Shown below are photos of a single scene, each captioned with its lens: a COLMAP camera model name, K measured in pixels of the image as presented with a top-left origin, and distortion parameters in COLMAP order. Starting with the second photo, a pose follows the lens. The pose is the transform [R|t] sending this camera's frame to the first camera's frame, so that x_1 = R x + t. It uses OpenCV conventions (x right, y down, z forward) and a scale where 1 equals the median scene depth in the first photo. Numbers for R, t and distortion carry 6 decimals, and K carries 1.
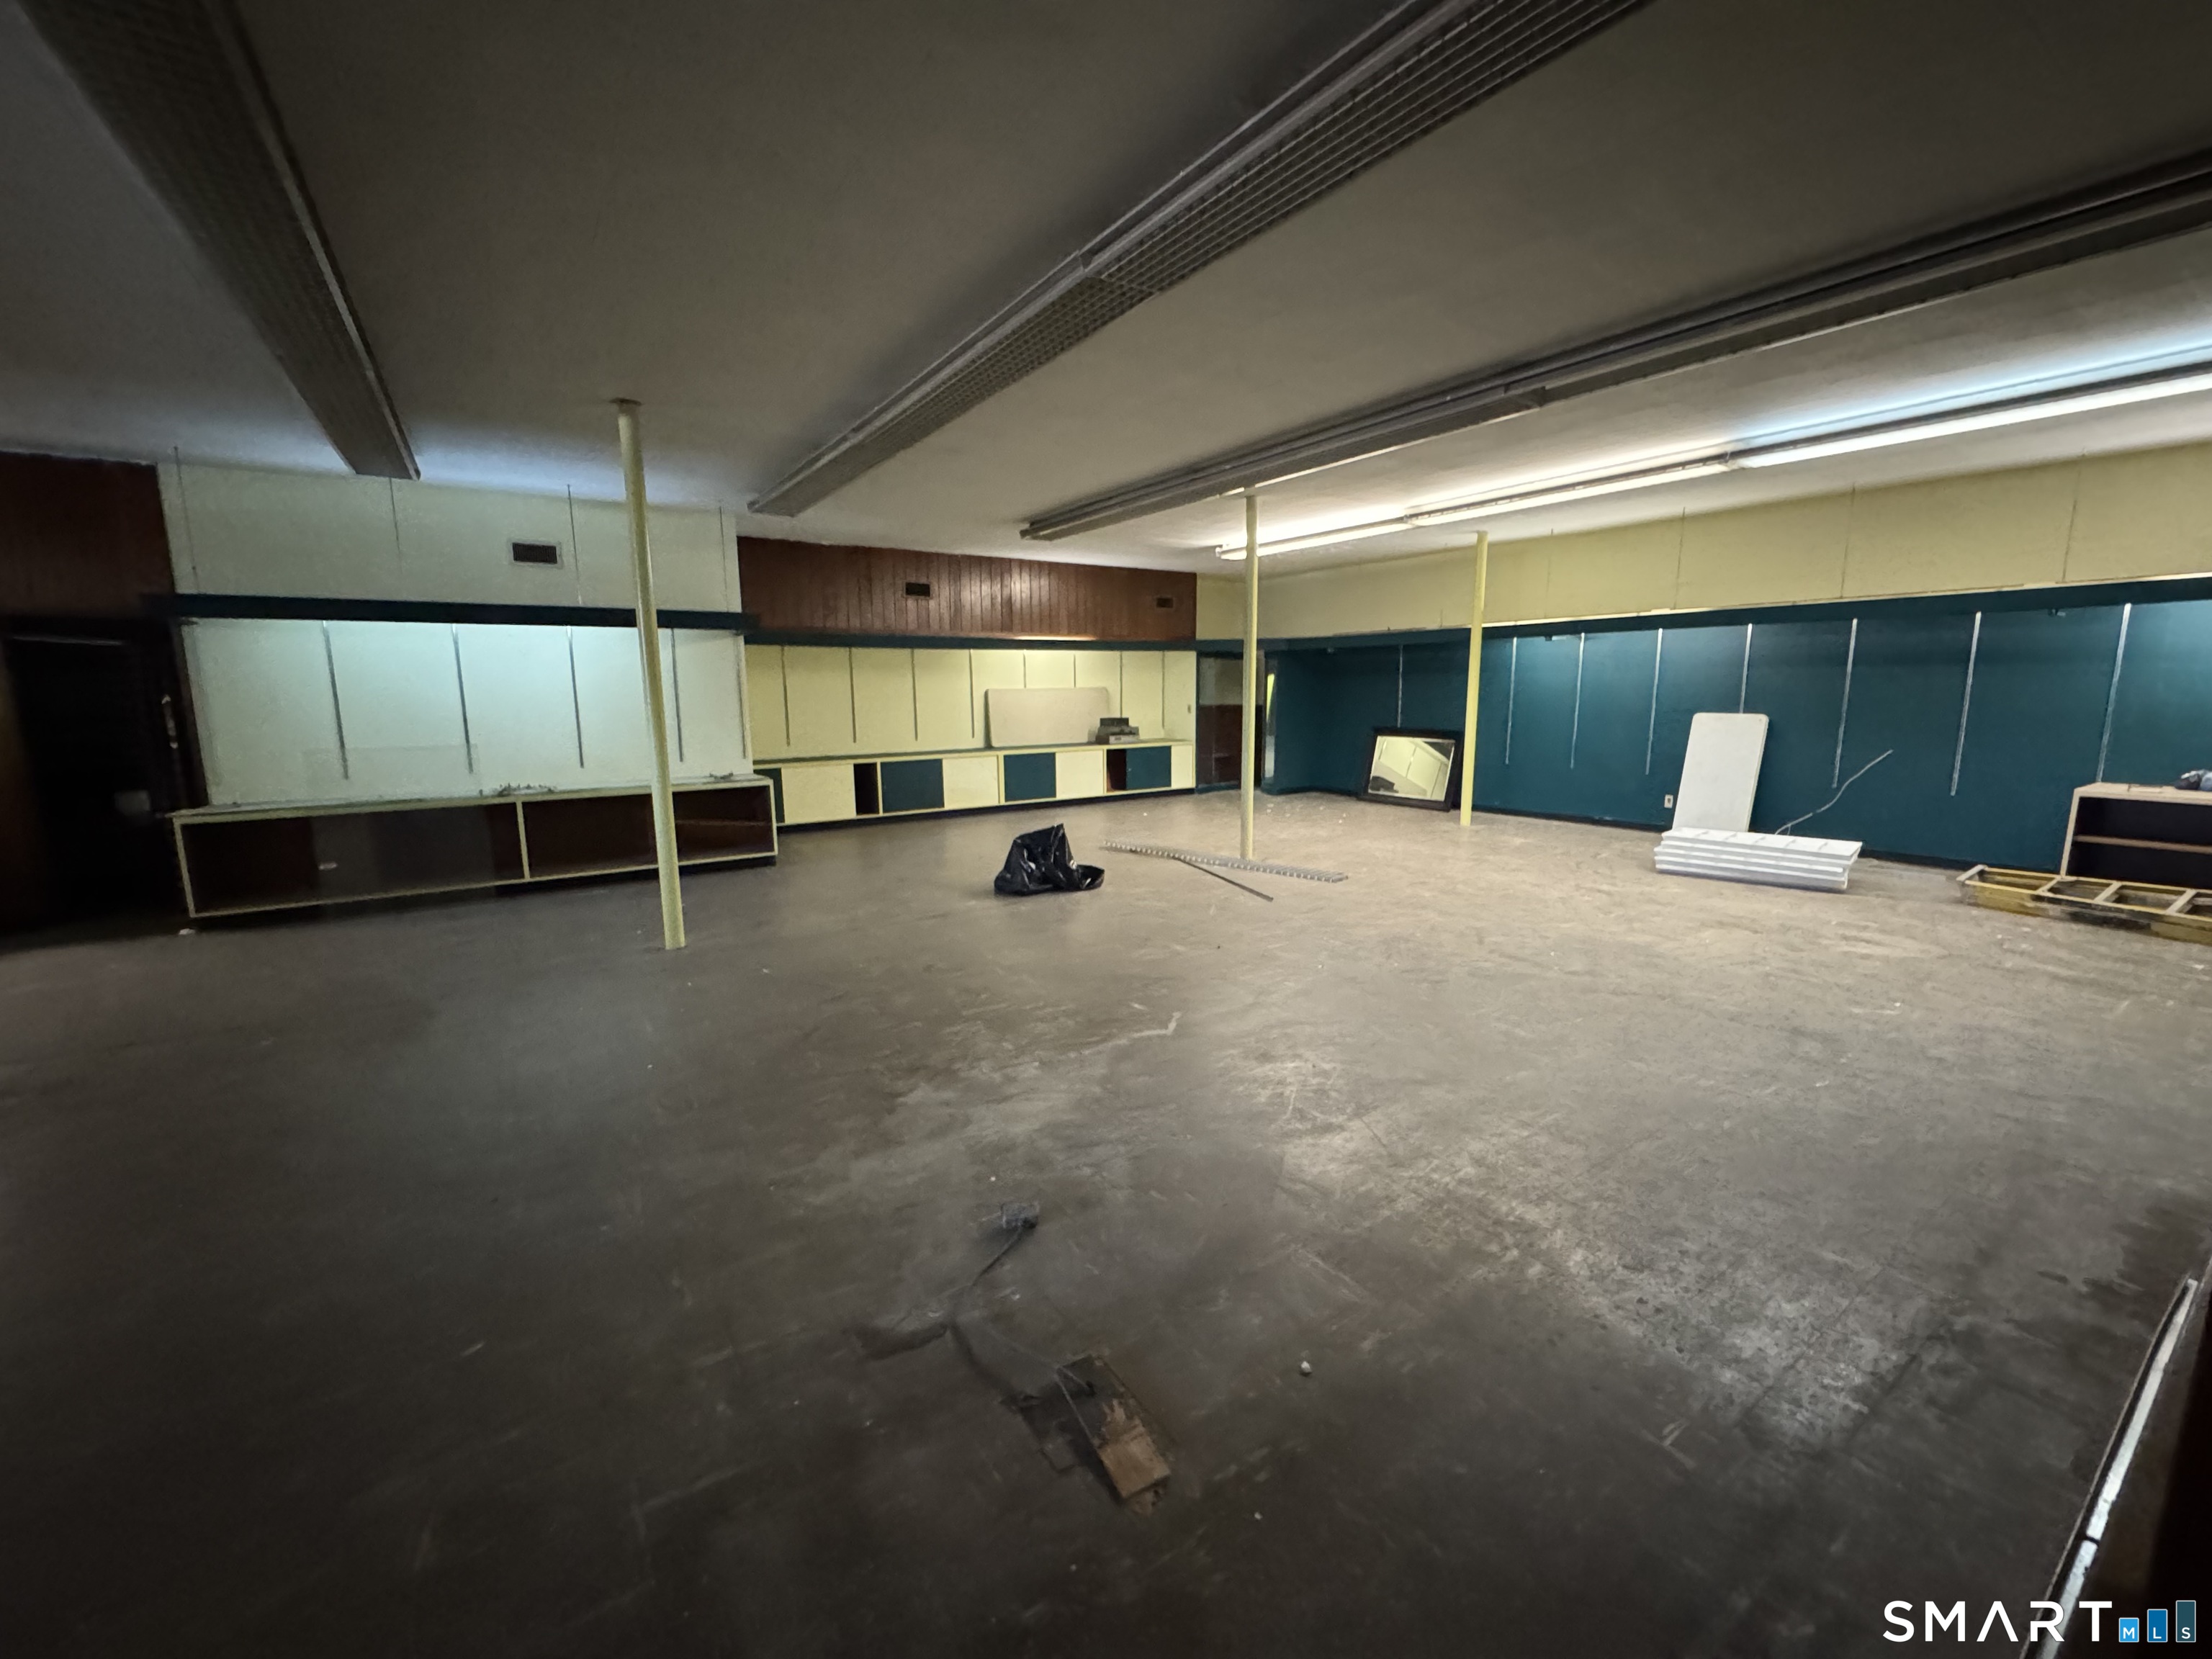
lens RADIAL K [[887.3, 0, 1101.8], [0, 887.3, 833.5], [0, 0, 1]] dist [-0.003654, -0.000527]
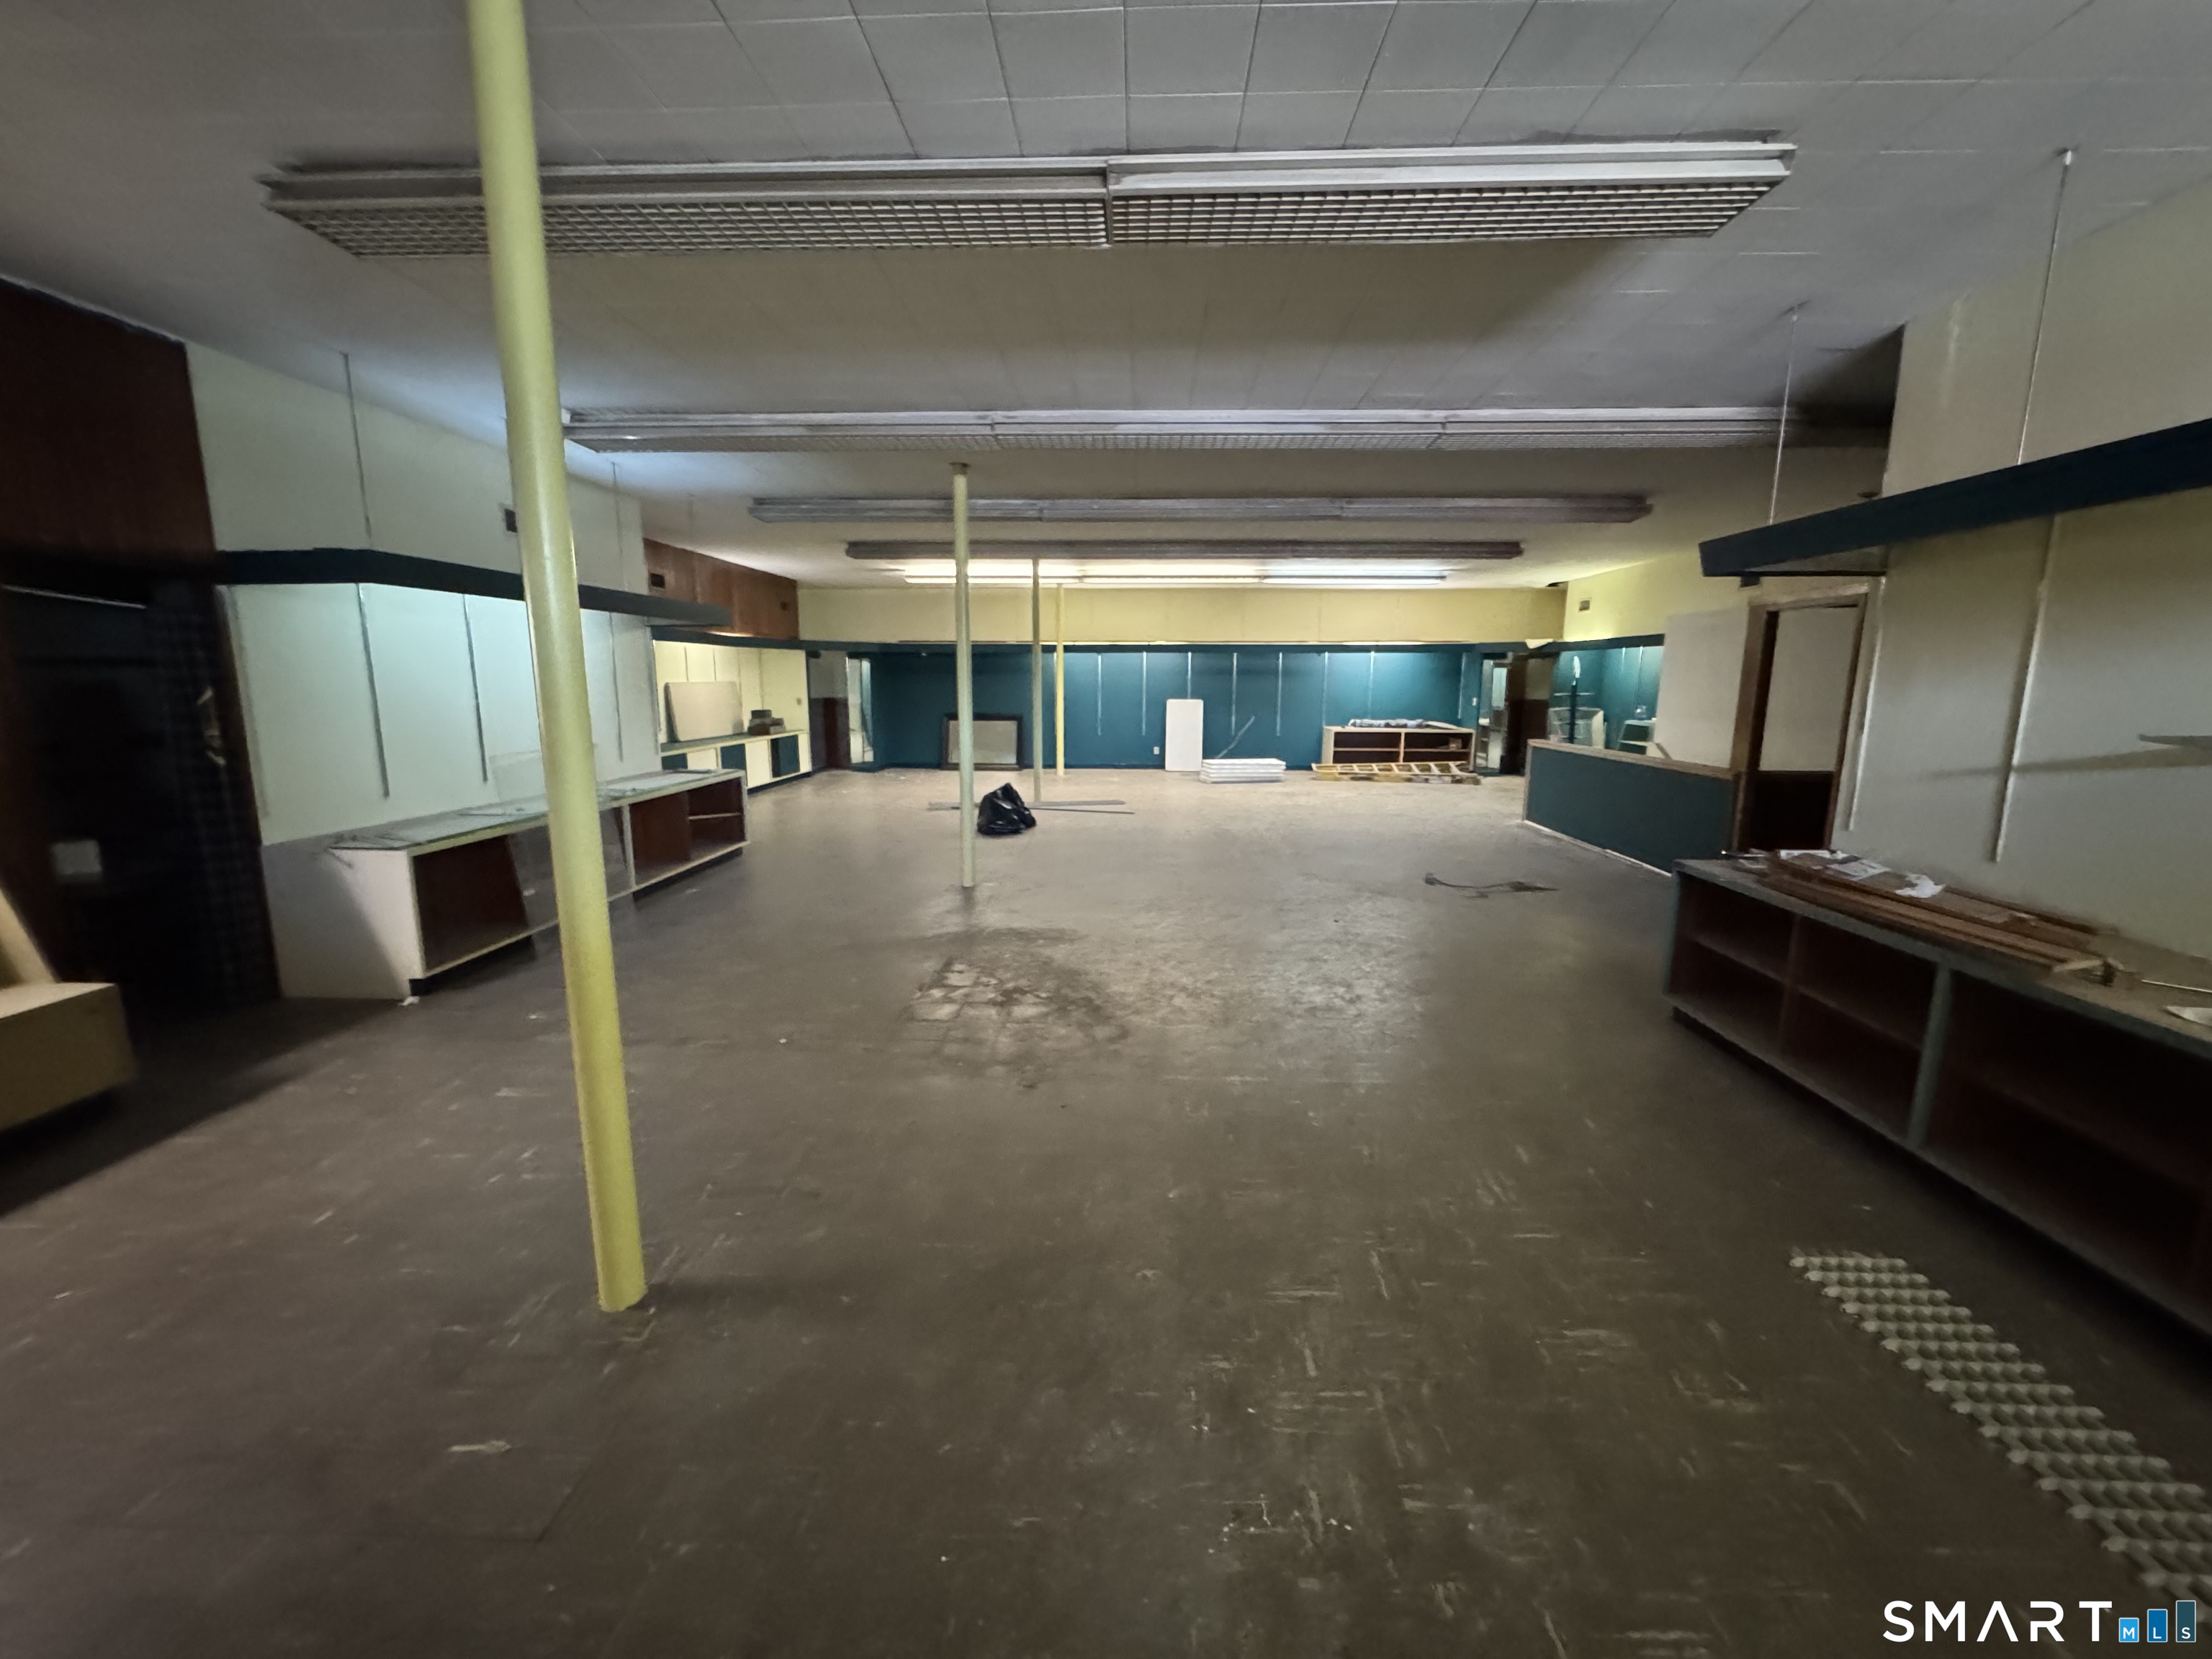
lens RADIAL K [[887.3, 0, 1111.3], [0, 887.3, 818.6], [0, 0, 1]] dist [-0.003654, -0.000527]
pose [[0.584366, -0.115030, 0.803296, -0.956312], [0.122858, 0.991033, 0.052538, -0.006896], [-0.802136, 0.067990, 0.593258, 0.046642]]
